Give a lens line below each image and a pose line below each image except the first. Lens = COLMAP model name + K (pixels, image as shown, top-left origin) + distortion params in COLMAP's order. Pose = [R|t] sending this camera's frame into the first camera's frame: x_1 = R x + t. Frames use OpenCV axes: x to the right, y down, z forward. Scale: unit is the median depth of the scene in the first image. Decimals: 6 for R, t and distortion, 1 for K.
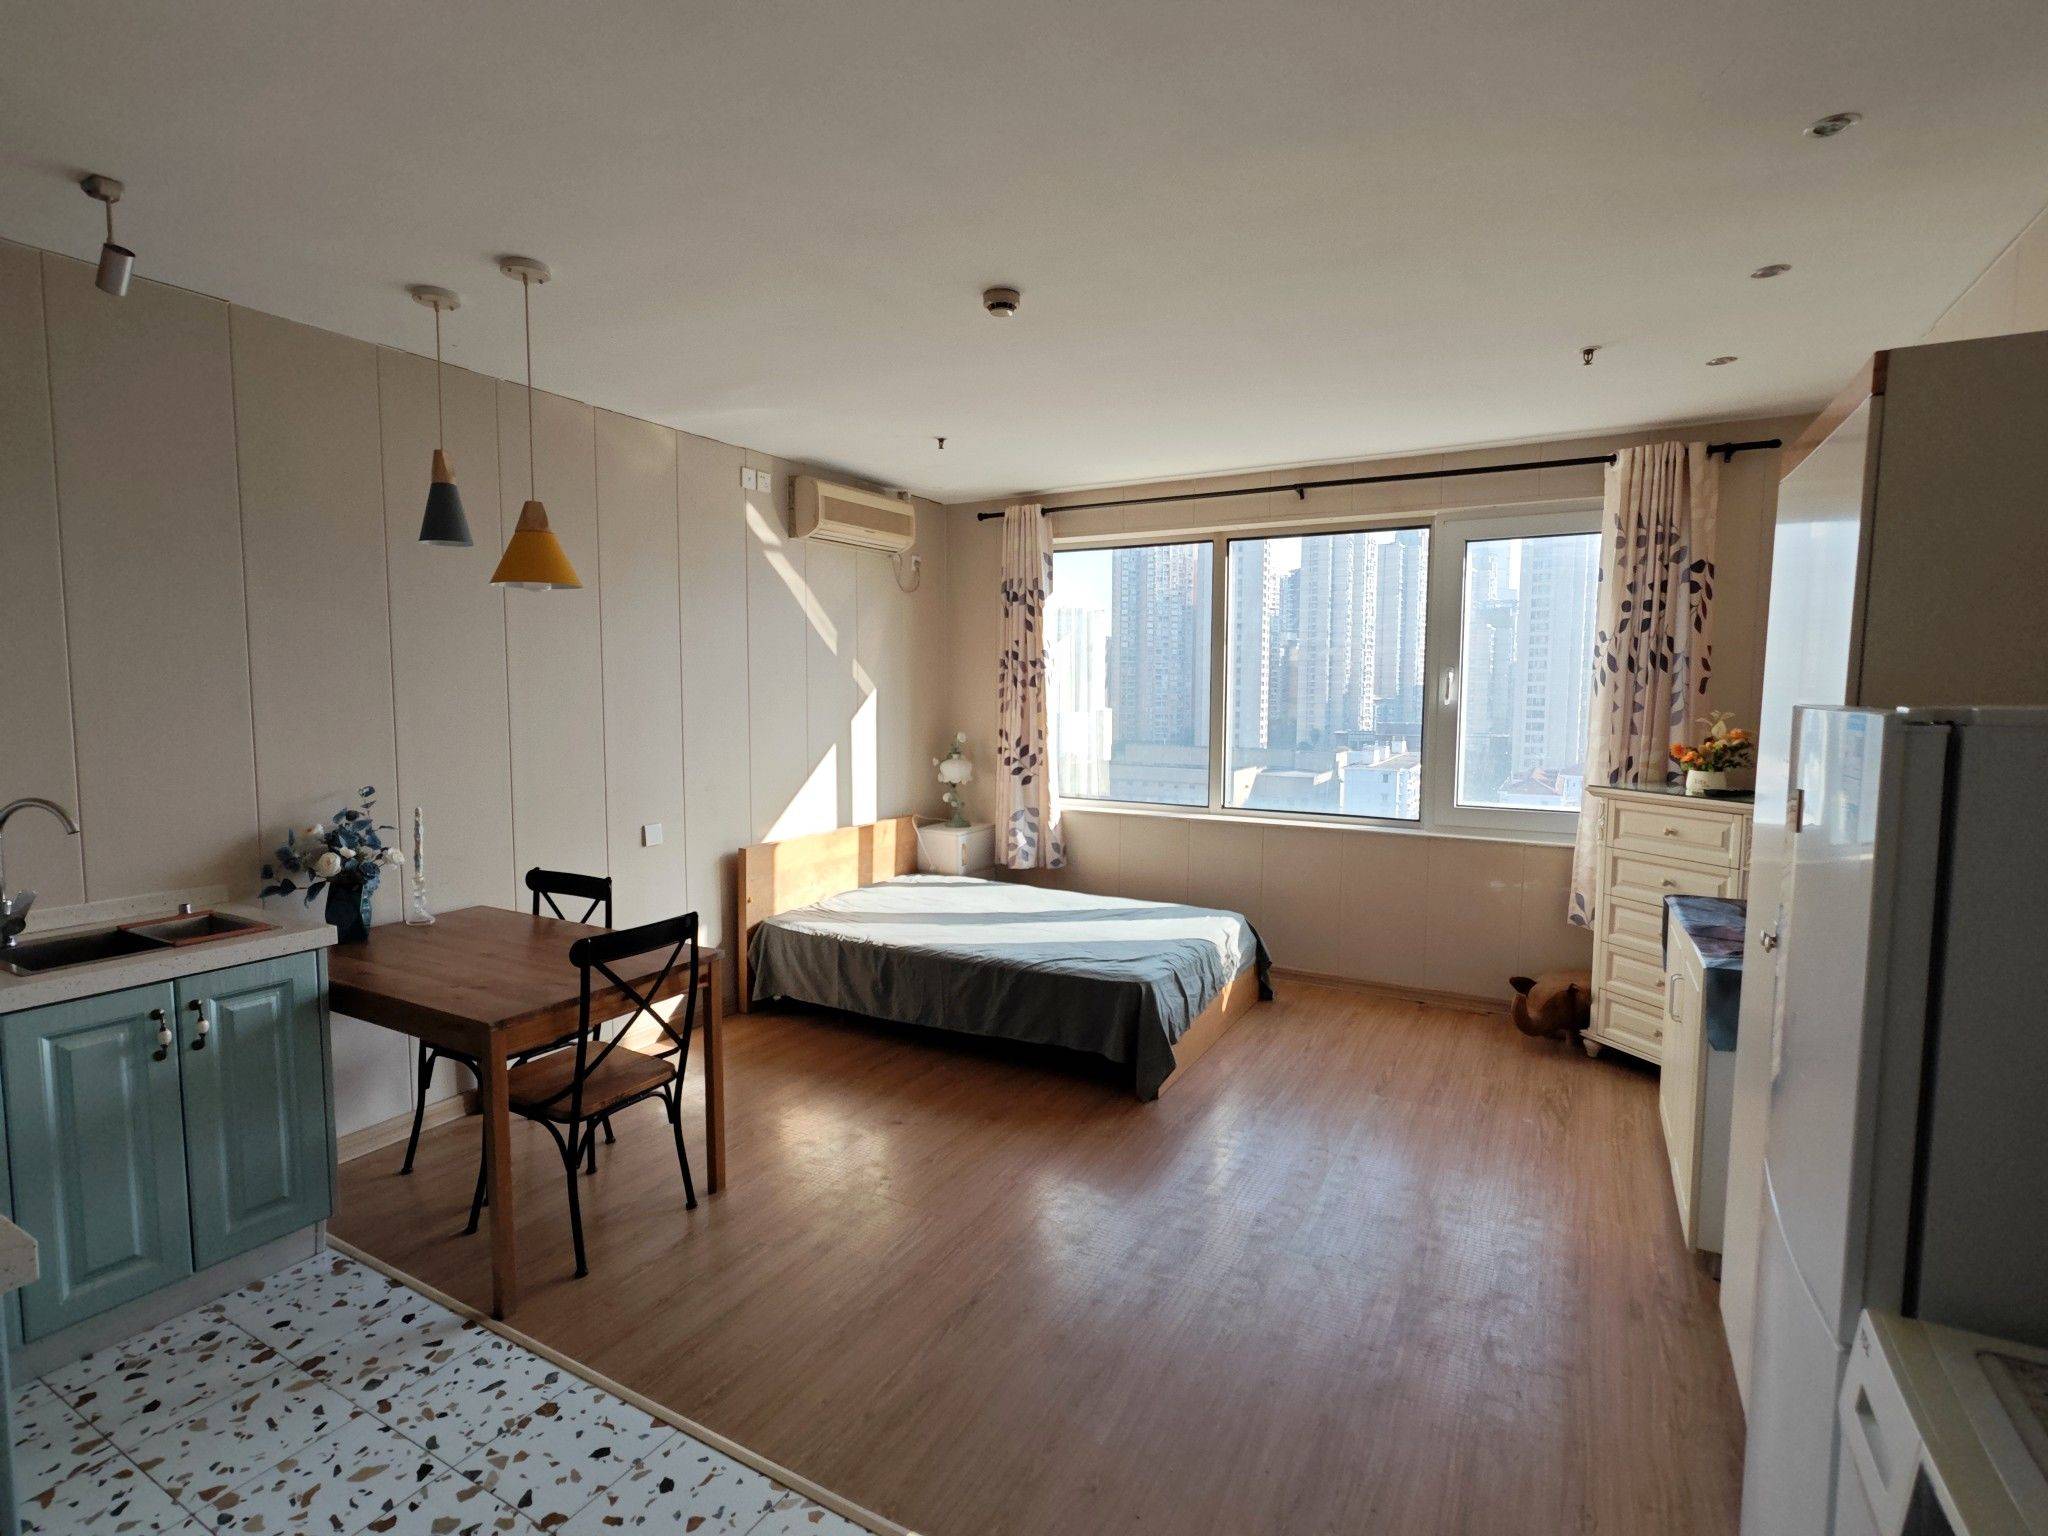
lens RADIAL K [[1007.5, 0, 1020.2], [0, 1007.5, 767.3], [0, 0, 1]] dist [-0.001815, 0.001214]
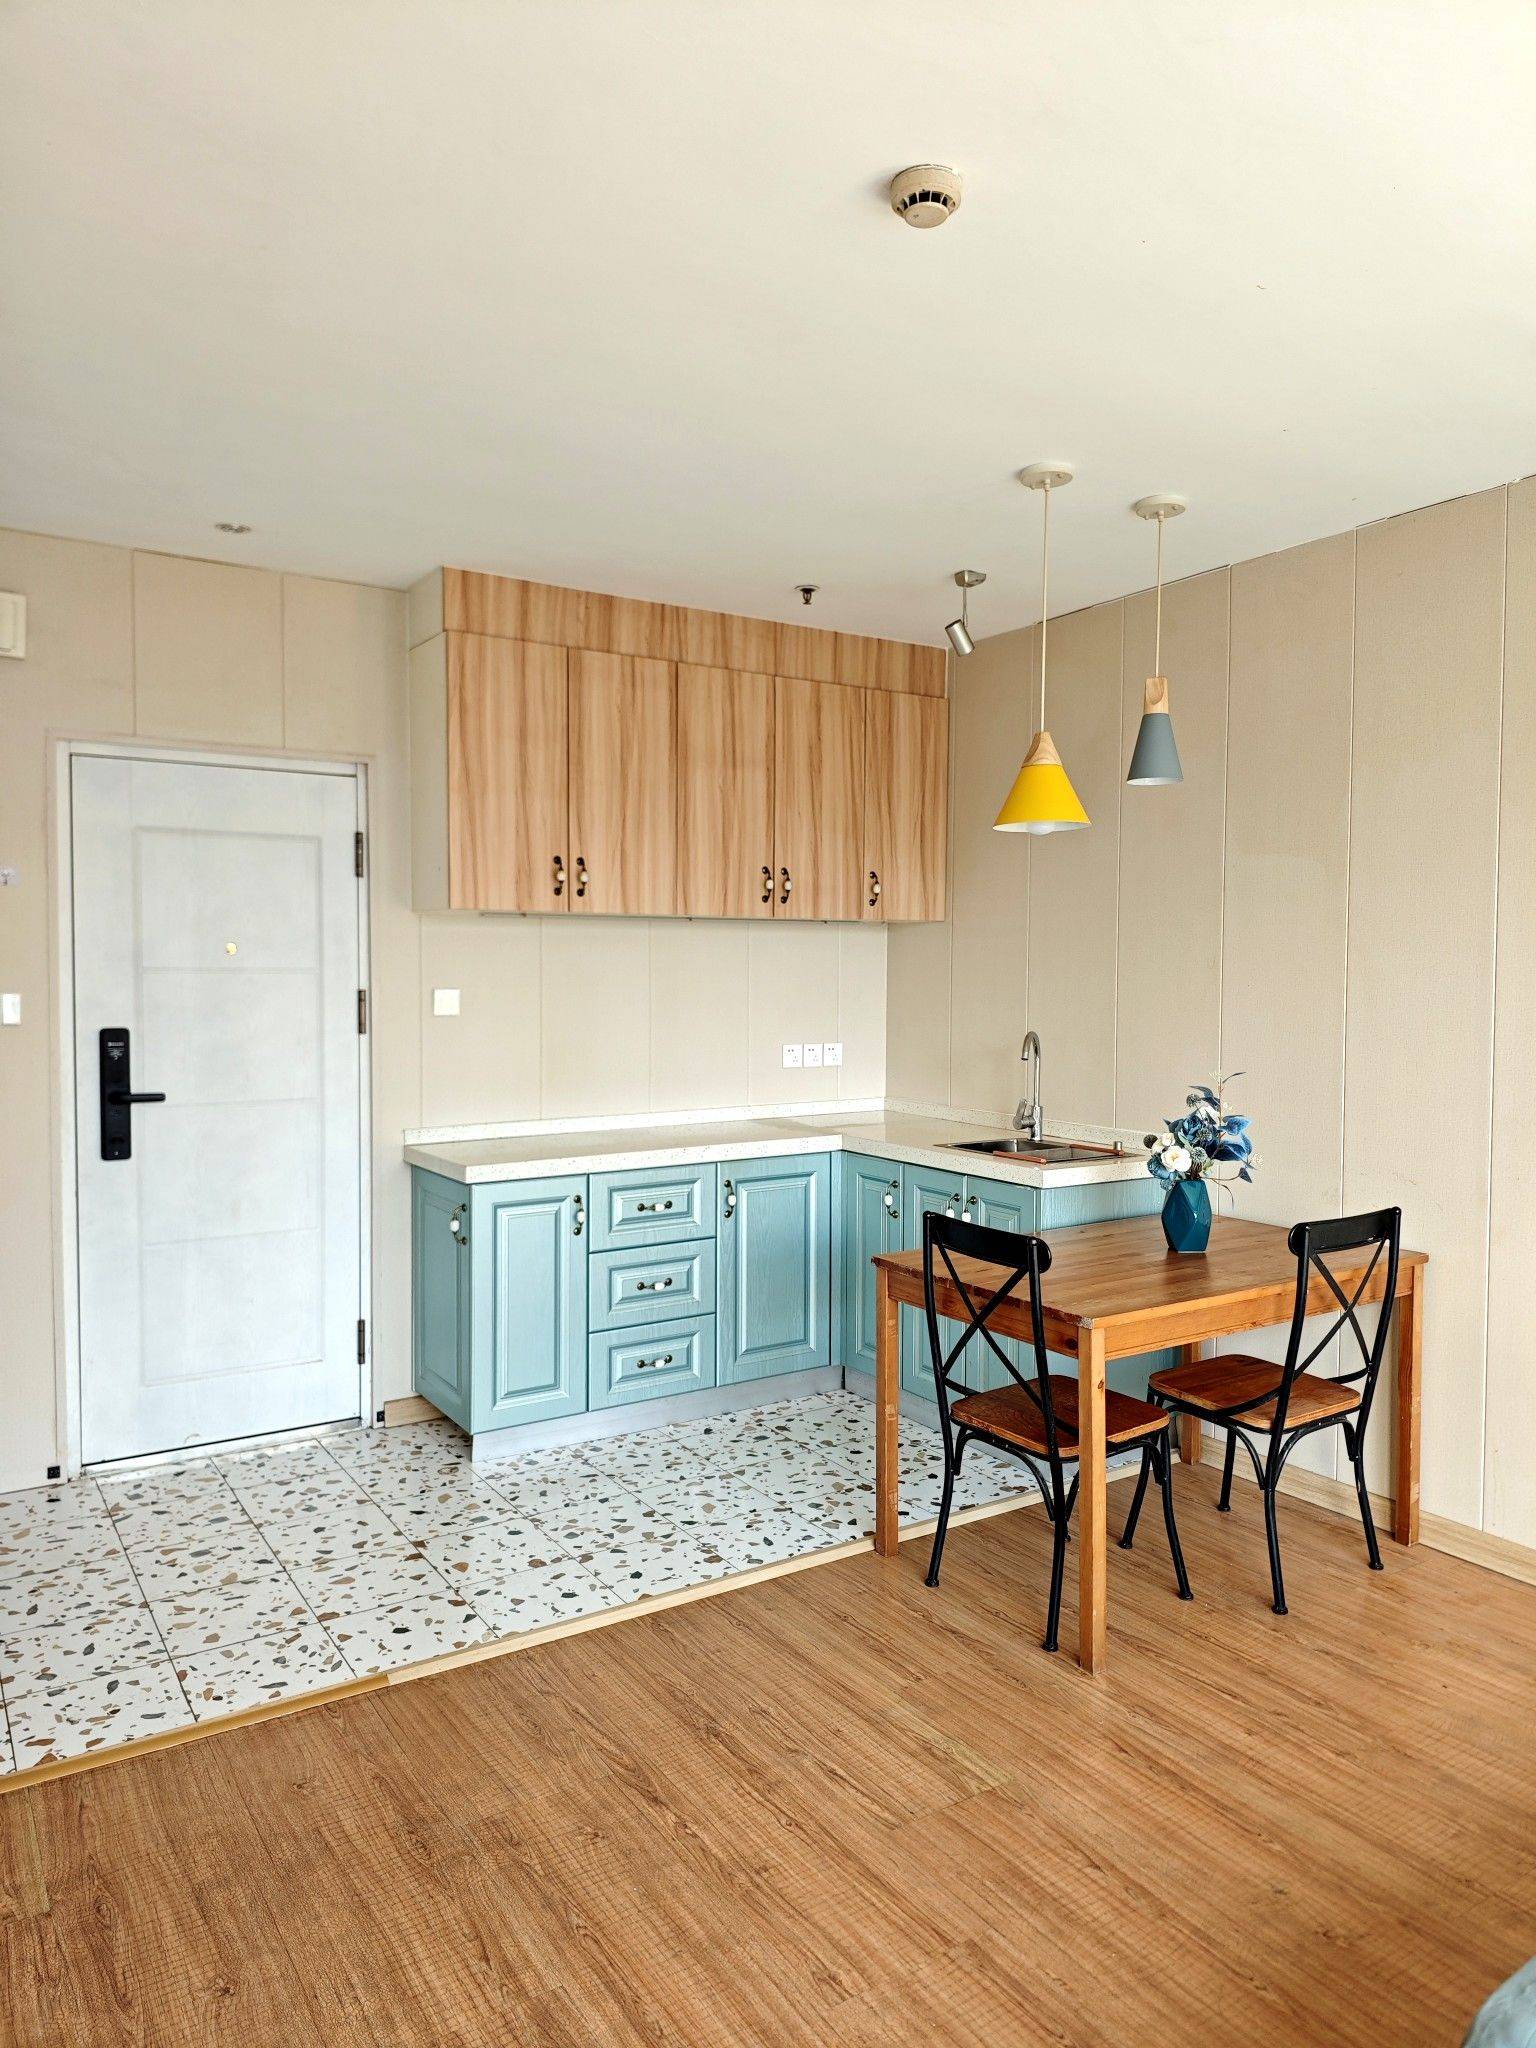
lens RADIAL K [[1379.4, 0, 778.3], [0, 1379.4, 1028.7], [0, 0, 1]] dist [0.048320, -0.049957]
pose [[-0.458511, 0.034683, -0.888011, 0.454618], [-0.076493, 0.993989, 0.078318, -0.051617], [0.885390, 0.103837, -0.453102, 0.873130]]
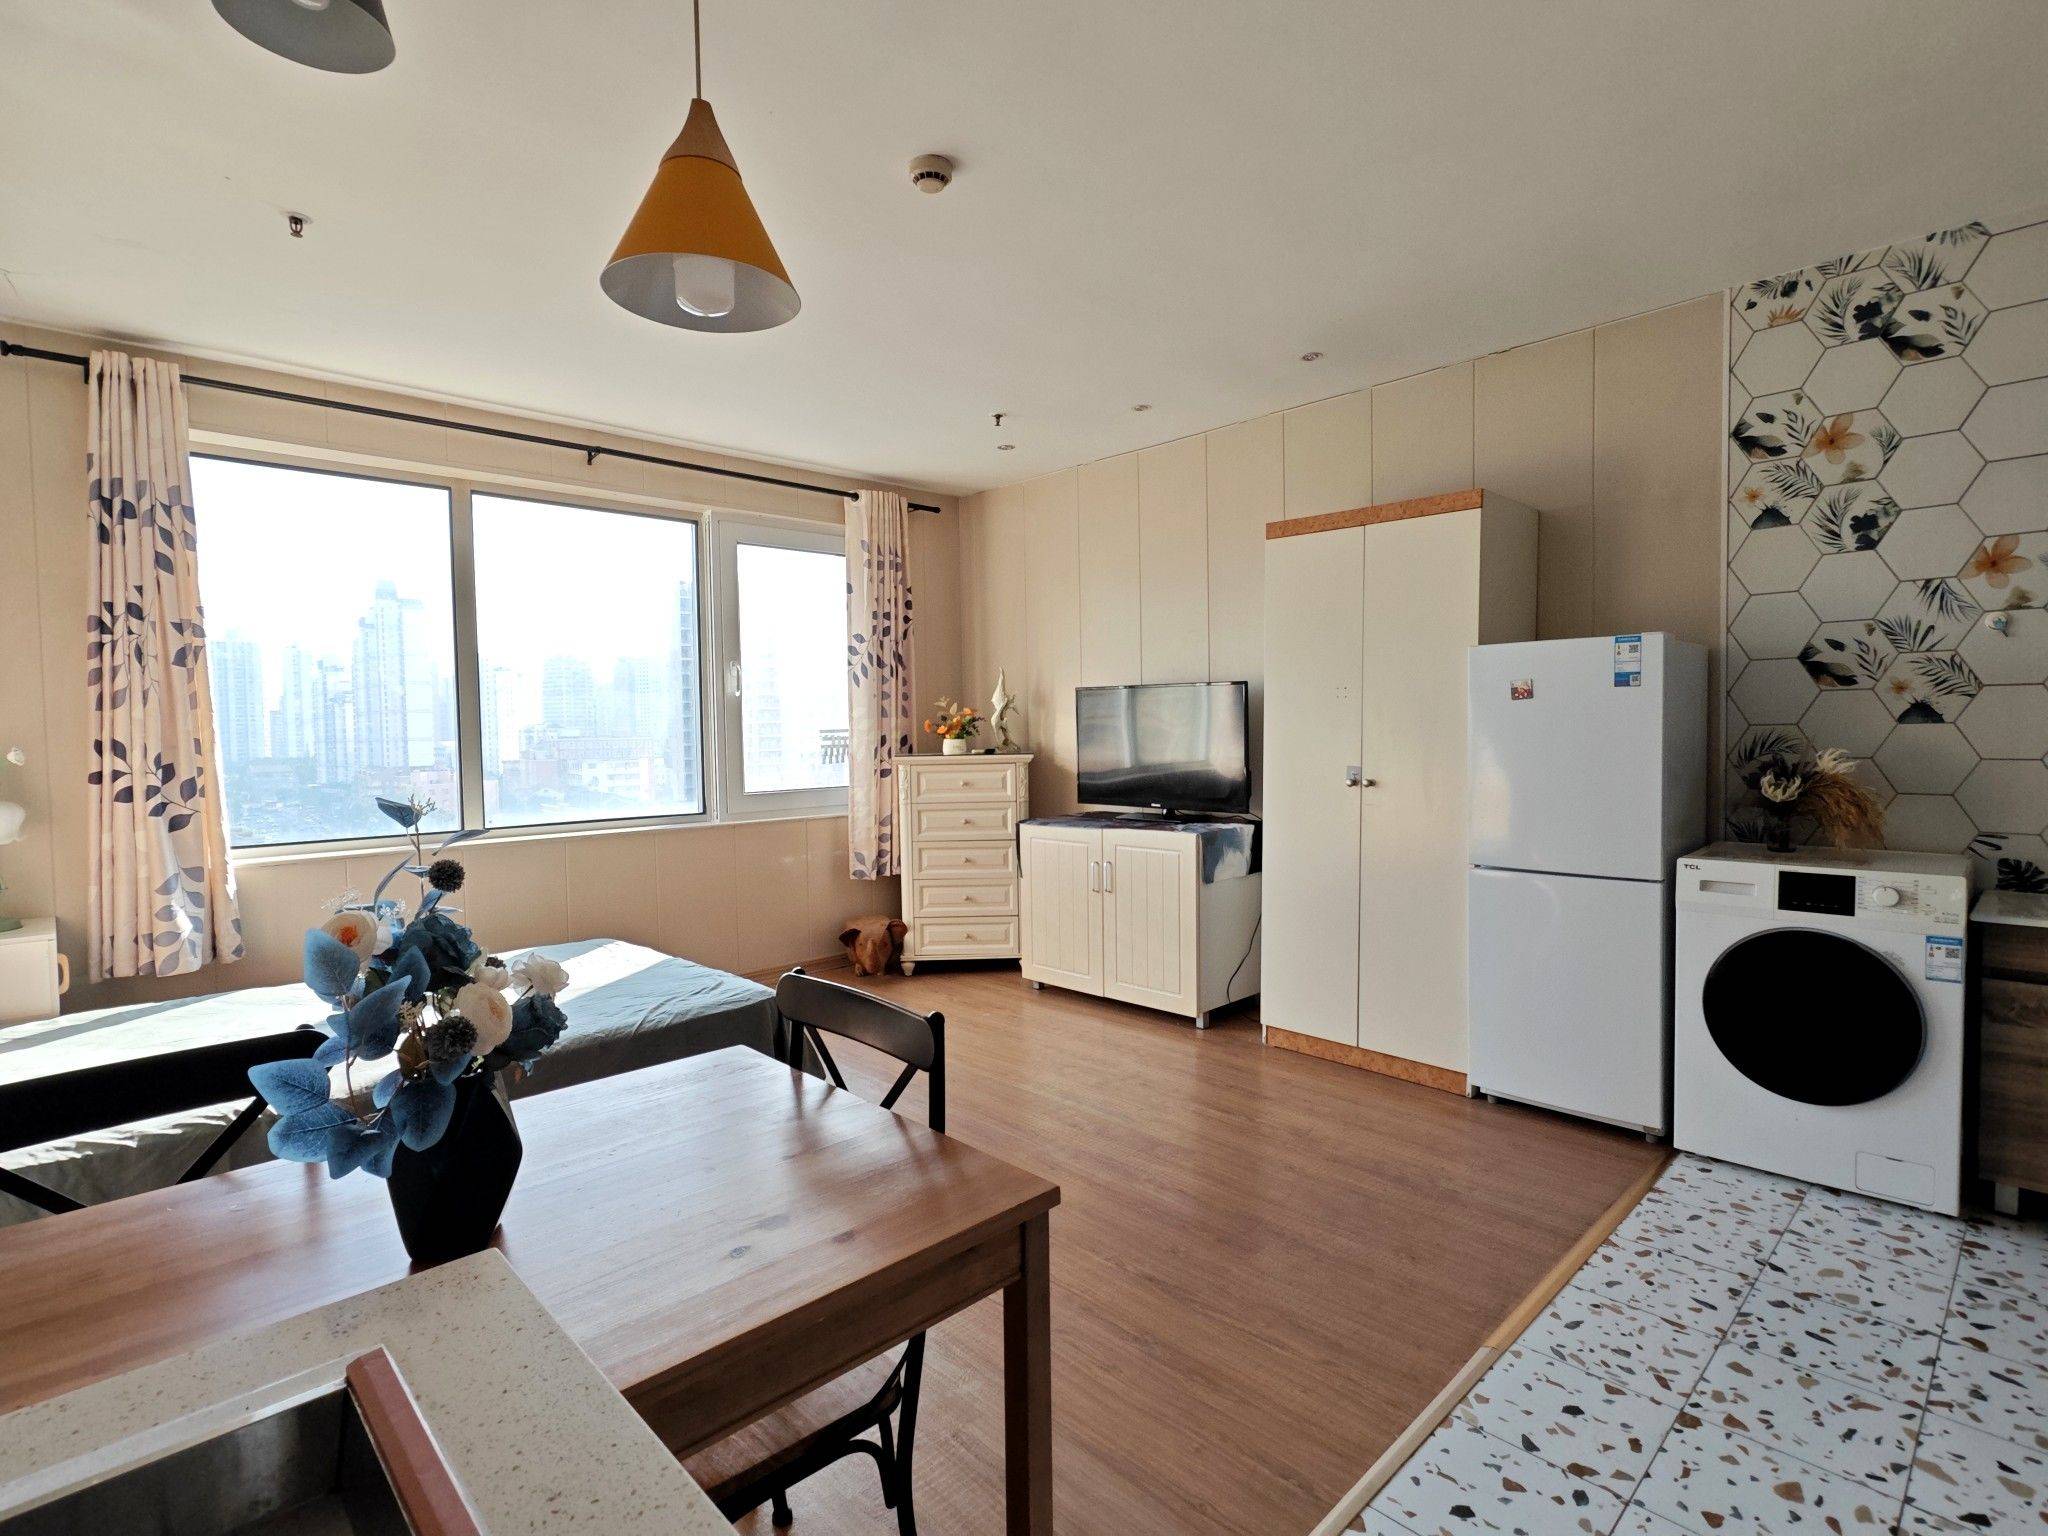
lens RADIAL K [[1007.5, 0, 1015.8], [0, 1007.5, 769.5], [0, 0, 1]] dist [-0.001815, 0.001214]
pose [[0.289597, -0.048962, 0.955896, -0.561794], [0.096234, 0.995120, 0.021816, 0.020920], [-0.952299, 0.085672, 0.292895, 0.482792]]
